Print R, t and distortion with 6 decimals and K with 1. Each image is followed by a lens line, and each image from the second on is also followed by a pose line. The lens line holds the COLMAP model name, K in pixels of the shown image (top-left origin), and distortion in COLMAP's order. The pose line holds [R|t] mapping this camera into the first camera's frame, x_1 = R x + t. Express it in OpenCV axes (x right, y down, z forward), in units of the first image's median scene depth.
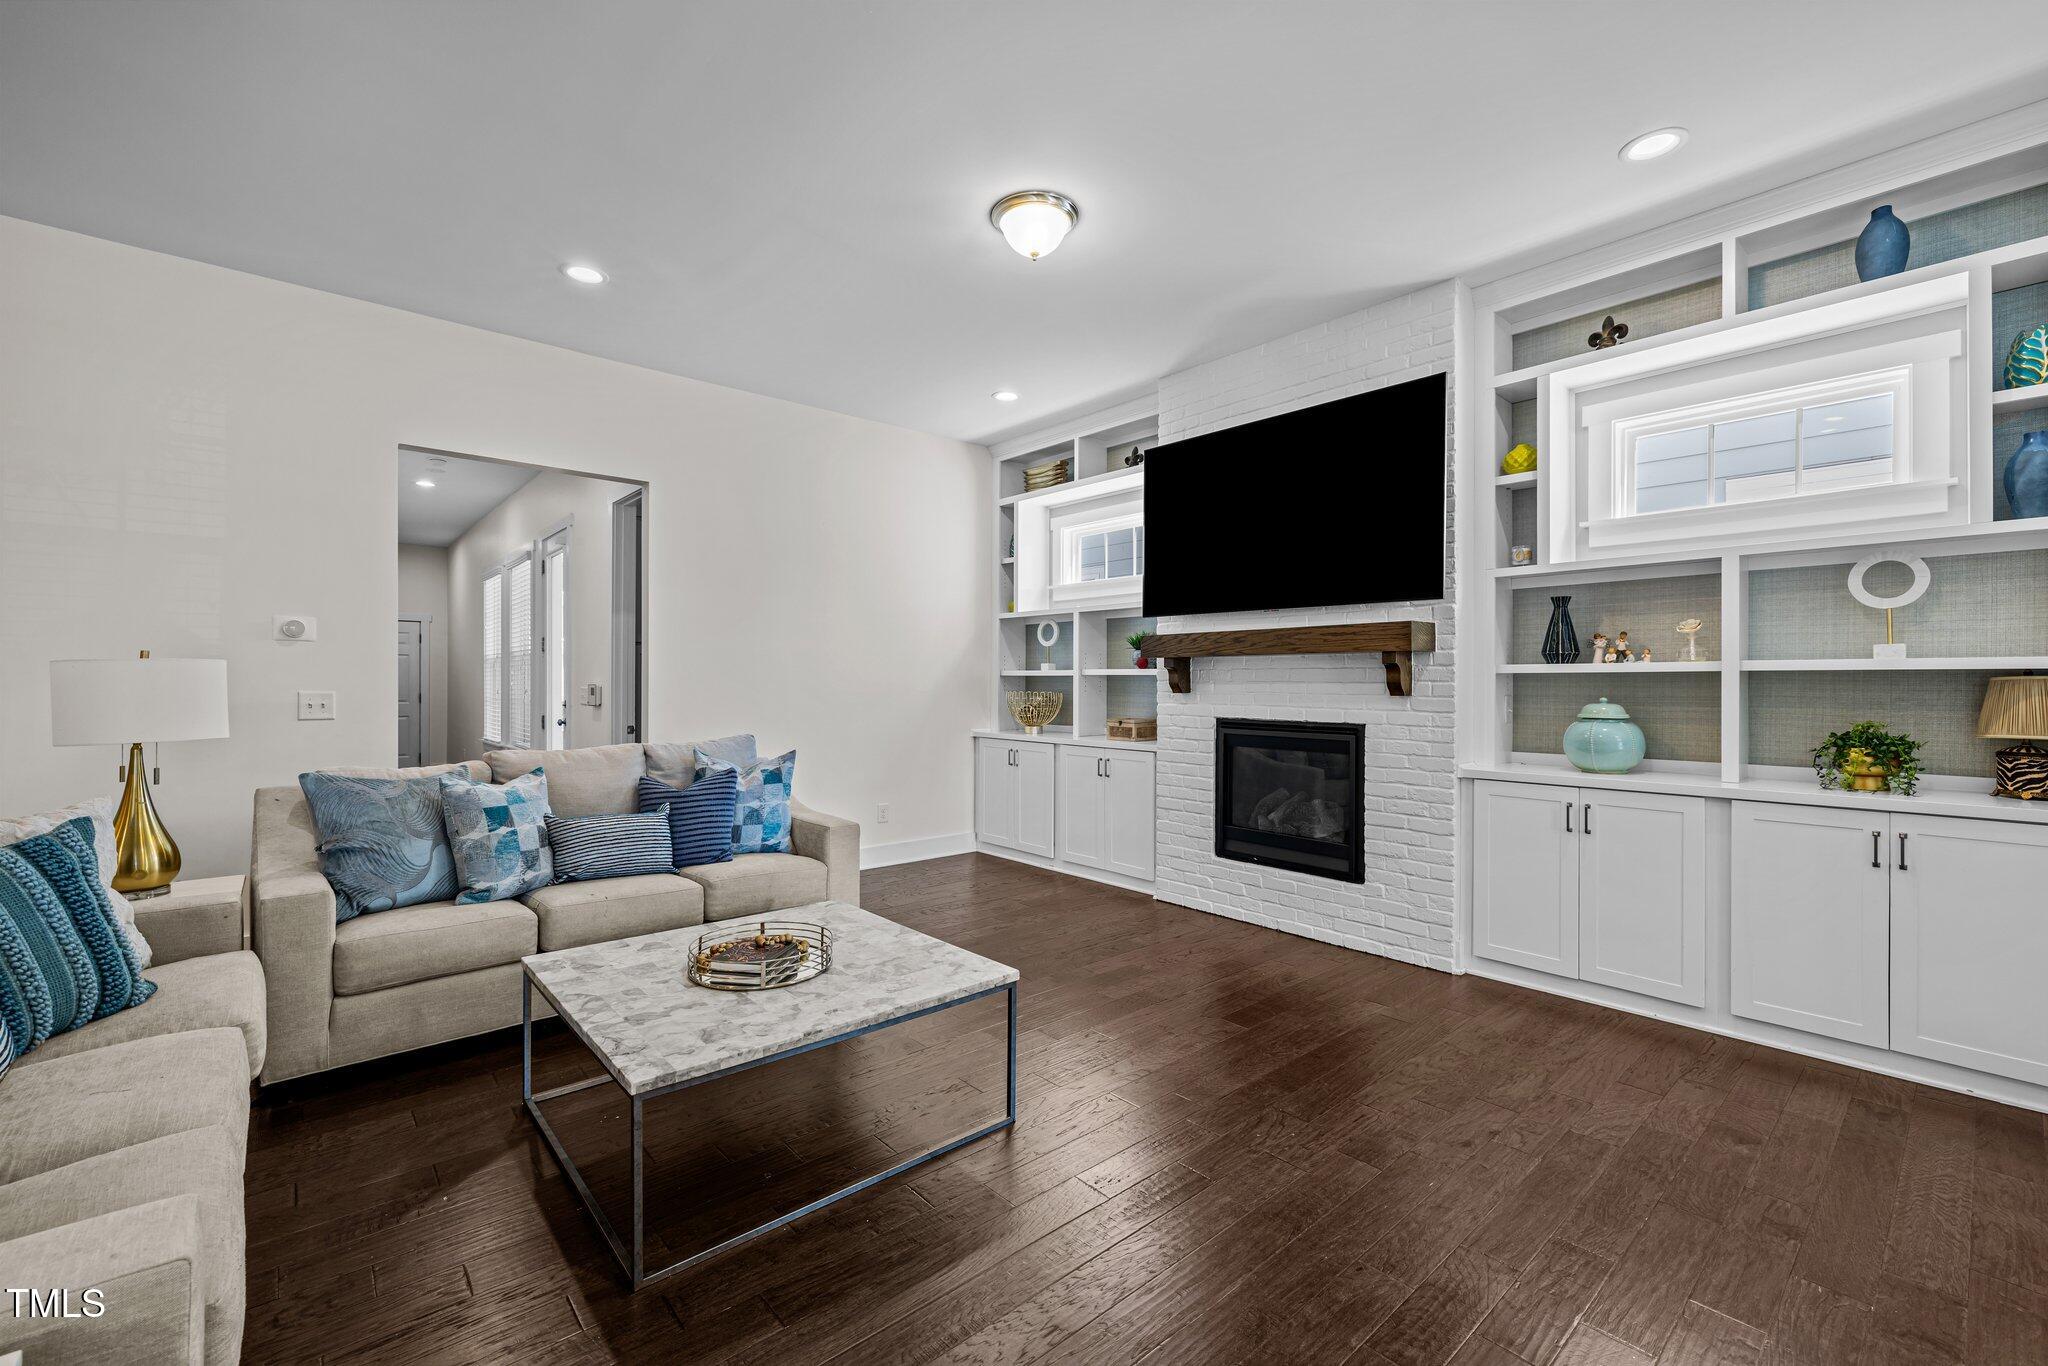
lens RADIAL K [[862.4, 0, 1024.0], [0, 862.4, 683.0], [0, 0, 1]] dist [0.000294, 0.000097]
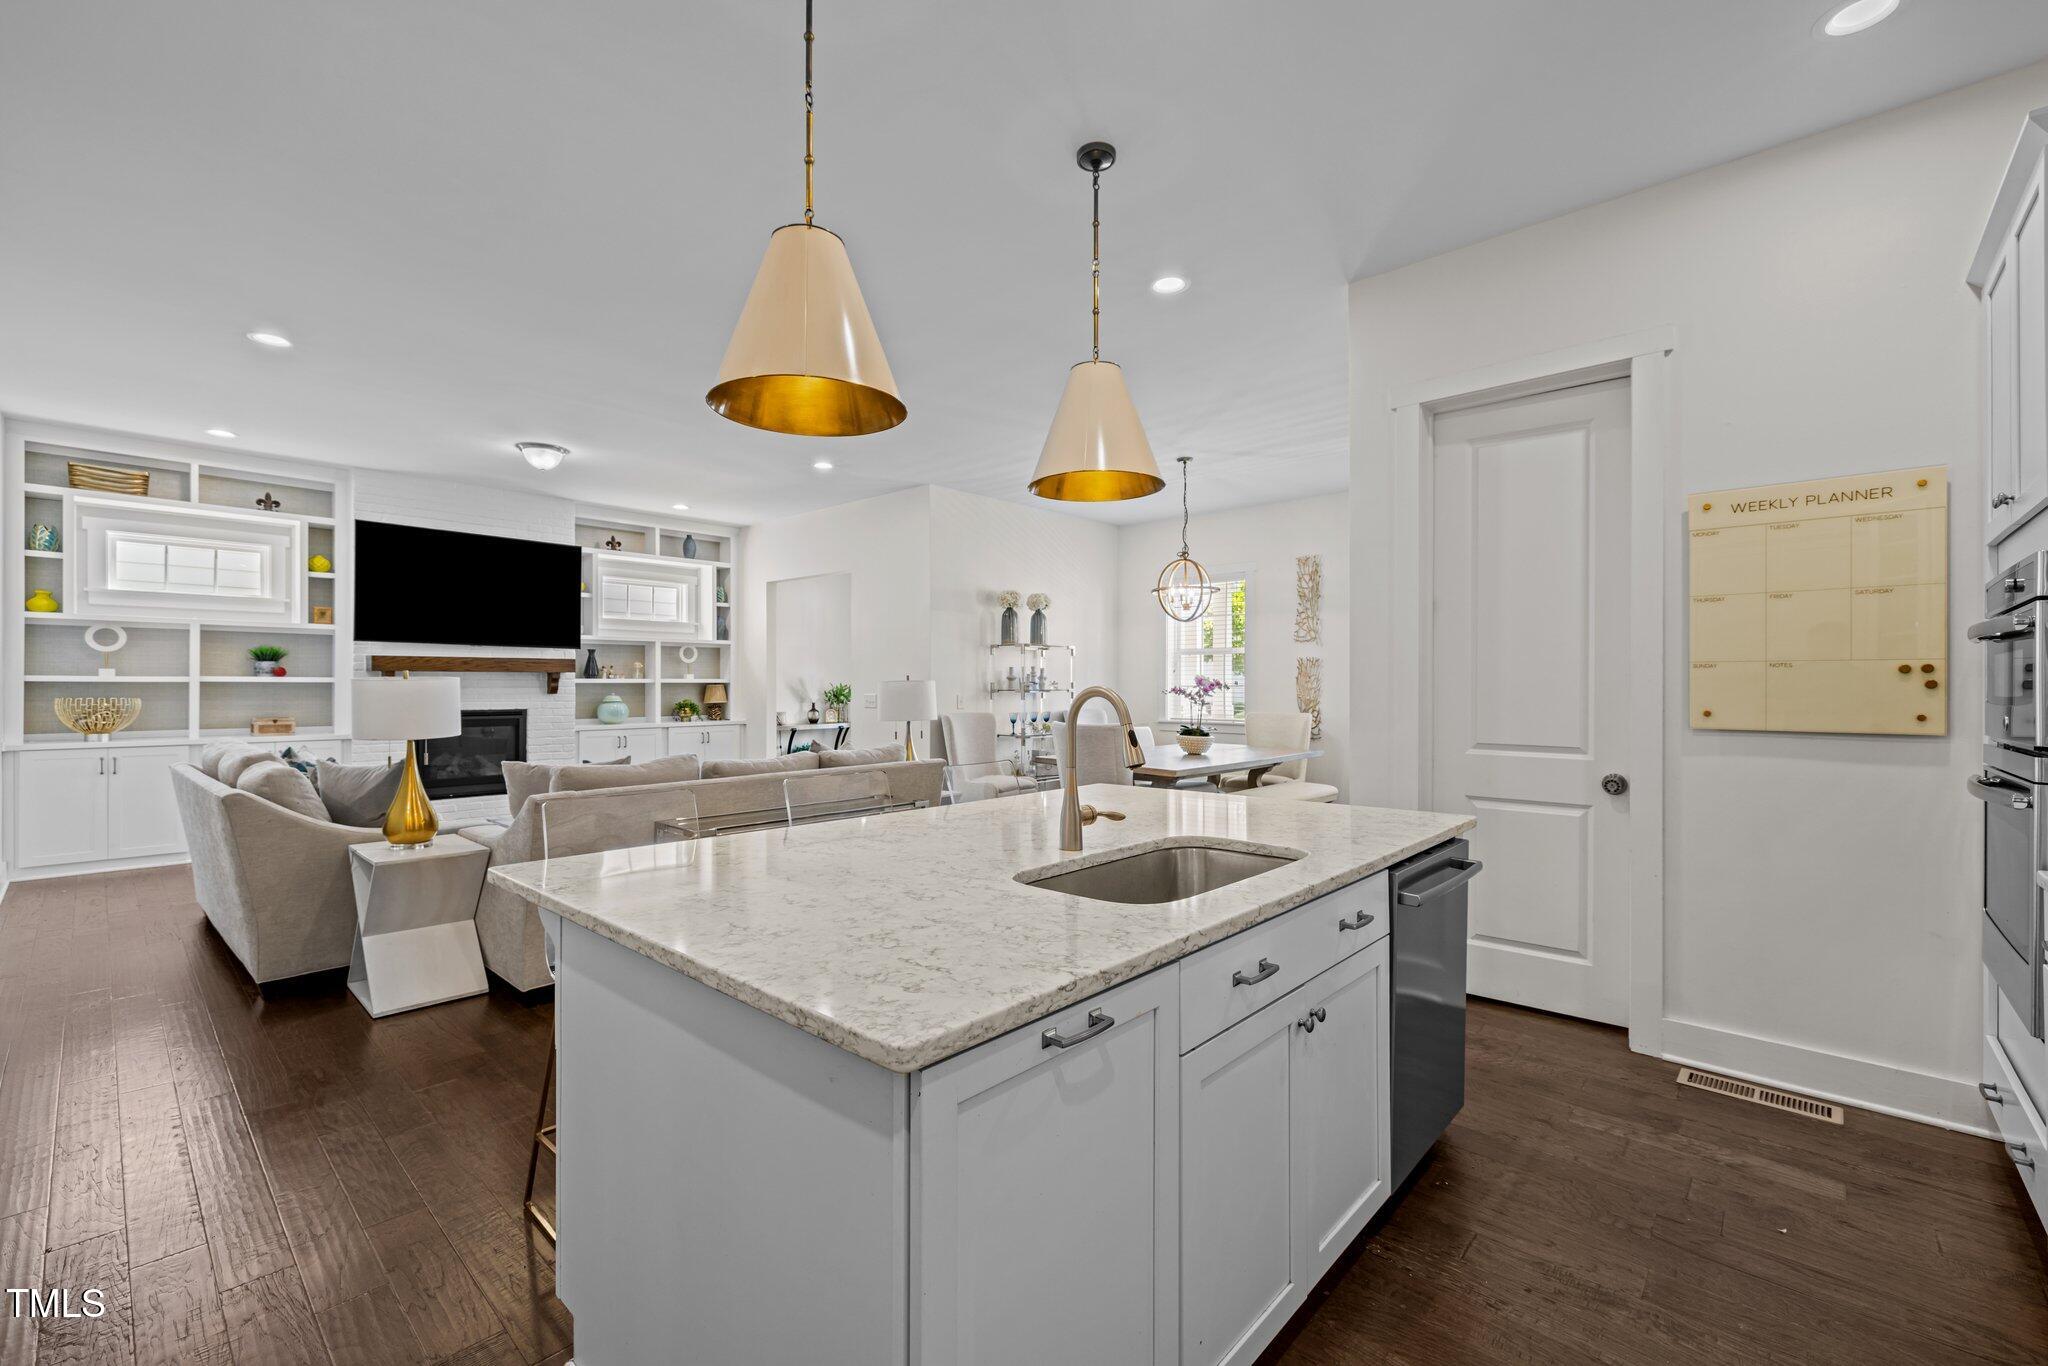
lens RADIAL K [[862.4, 0, 1024.0], [0, 862.4, 683.0], [0, 0, 1]] dist [0.000294, 0.000097]
pose [[-0.115548, -0.000825, 0.993302, -1.953323], [0.001756, 0.999998, 0.001035, -0.012086], [-0.993300, 0.001864, -0.115547, 0.135647]]
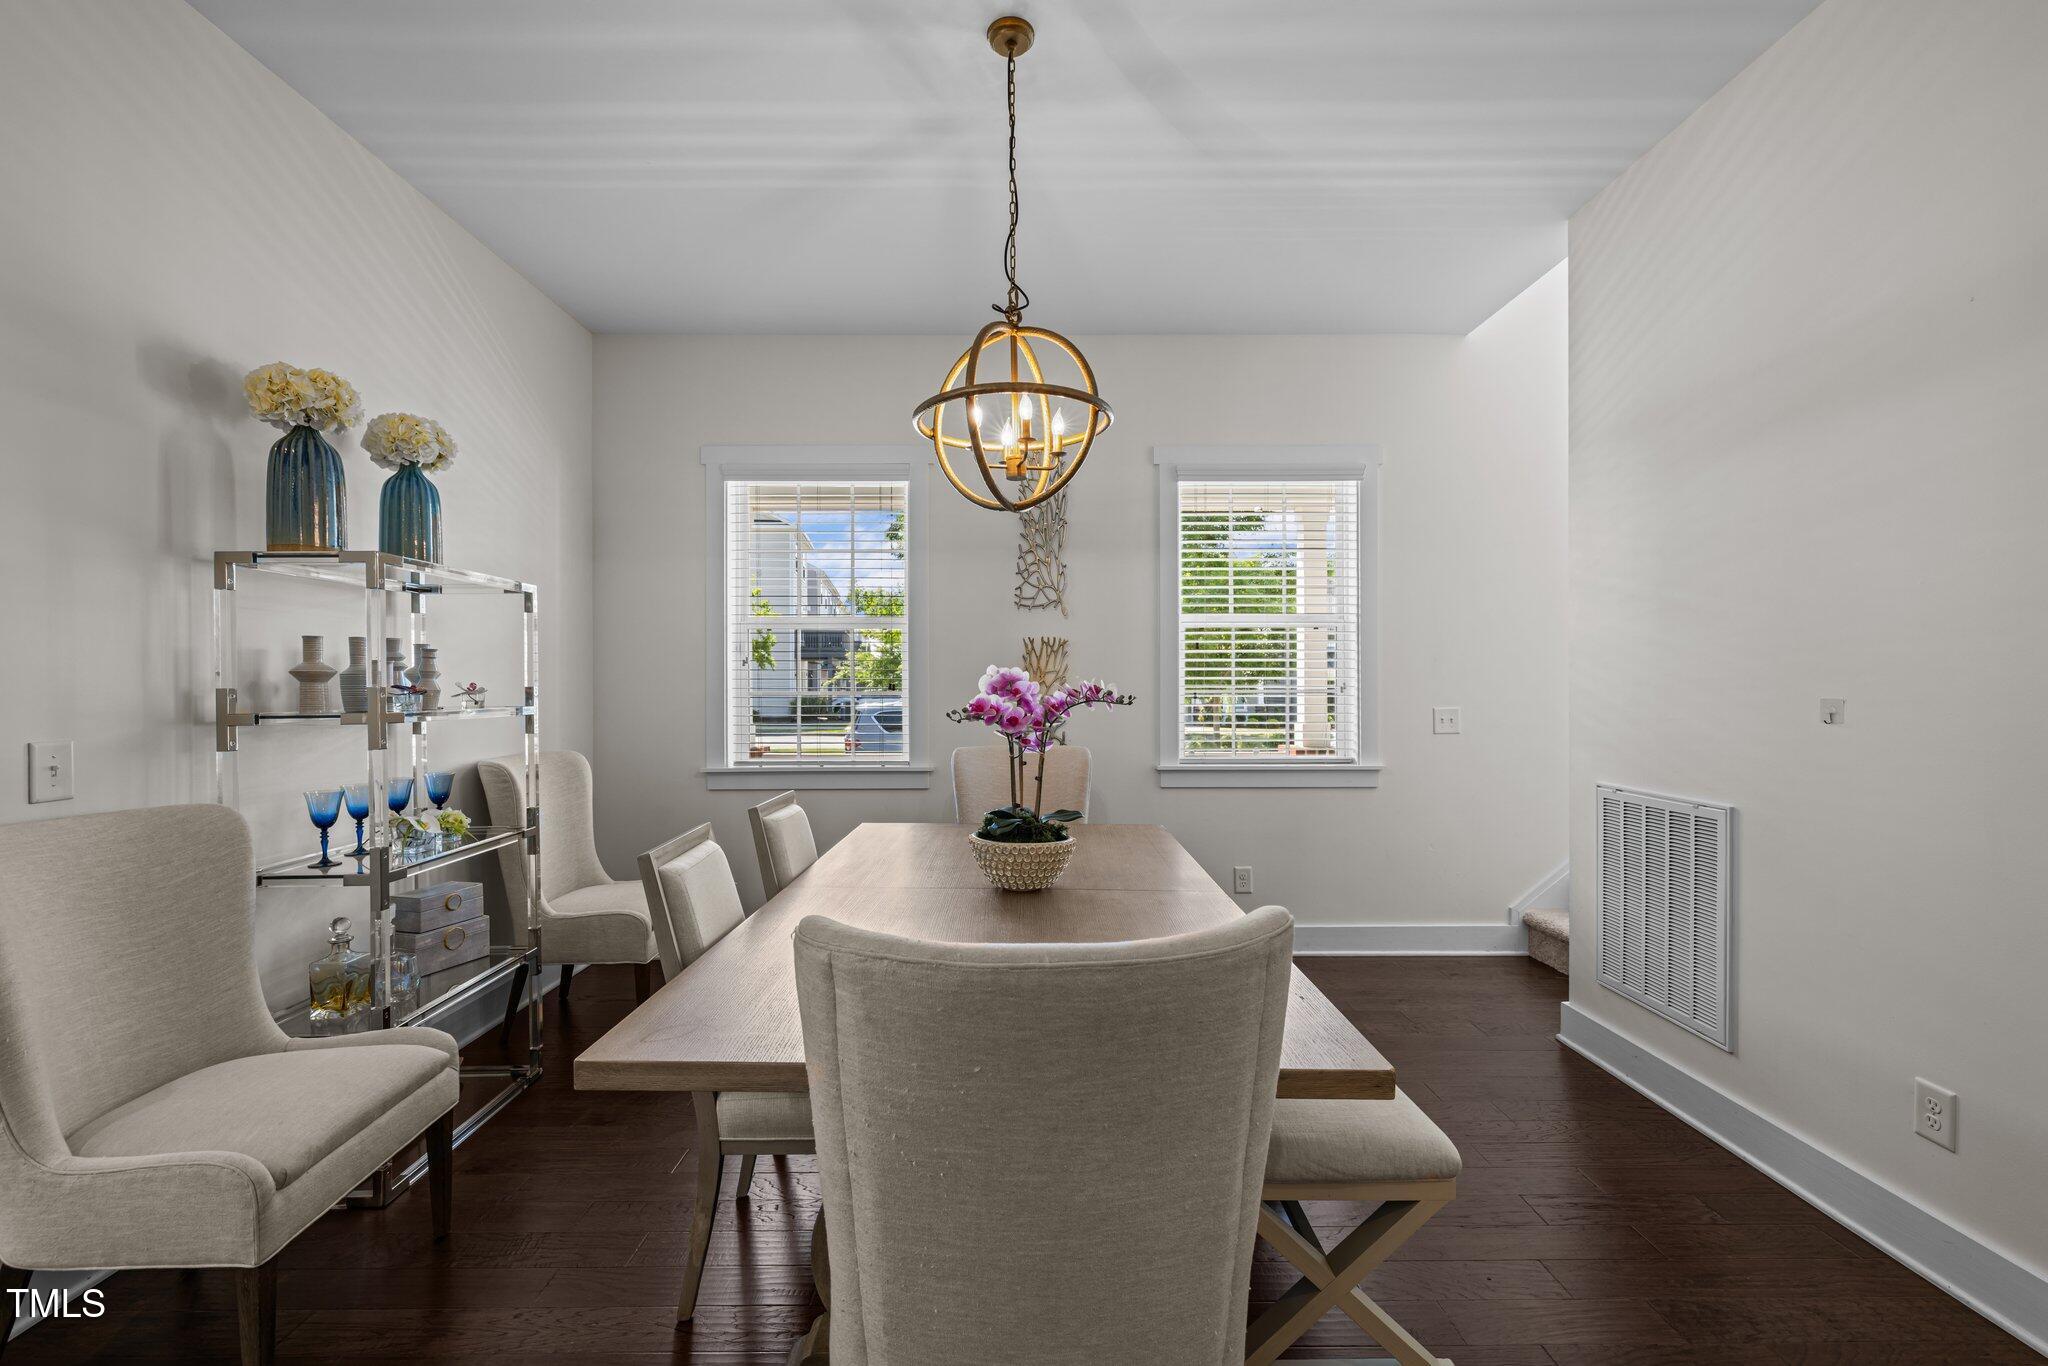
lens RADIAL K [[862.4, 0, 1024.0], [0, 862.4, 683.0], [0, 0, 1]] dist [0.000294, 0.000097]
pose [[-0.758721, 0.000545, 0.651416, -0.506852], [0.002378, 0.999995, 0.001932, -0.015102], [-0.651412, 0.003015, -0.758718, 0.051634]]
